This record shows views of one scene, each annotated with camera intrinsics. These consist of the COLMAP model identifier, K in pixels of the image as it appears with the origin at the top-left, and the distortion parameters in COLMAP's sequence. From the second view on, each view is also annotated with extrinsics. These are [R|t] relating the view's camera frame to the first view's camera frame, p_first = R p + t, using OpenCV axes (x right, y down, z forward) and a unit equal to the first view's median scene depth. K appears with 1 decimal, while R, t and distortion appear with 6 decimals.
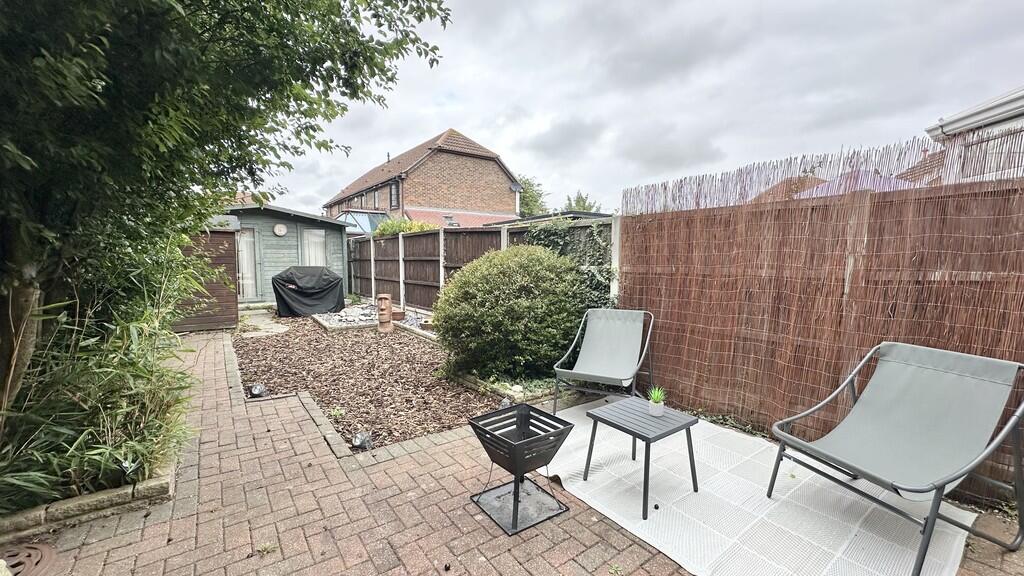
lens RADIAL K [[409.7, 0, 510.1], [0, 409.7, 287.8], [0, 0, 1]] dist [-0.002070, 0.000265]
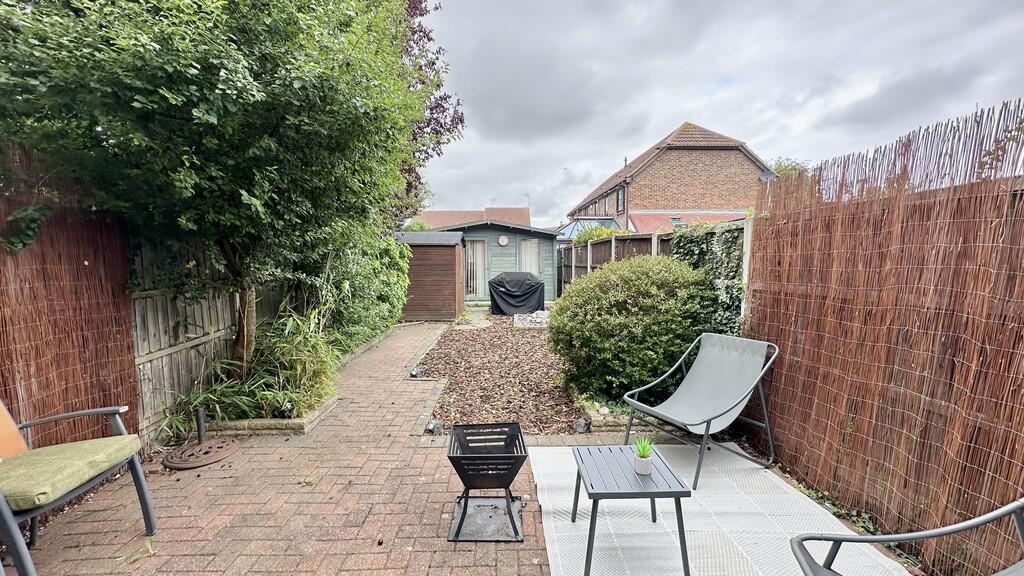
lens RADIAL K [[409.7, 0, 510.1], [0, 409.7, 287.8], [0, 0, 1]] dist [-0.002070, 0.000265]
pose [[0.822505, 0.031561, -0.567882, 0.328107], [-0.034861, 0.999379, 0.005050, -0.028998], [0.567689, 0.015644, 0.823095, 0.093450]]
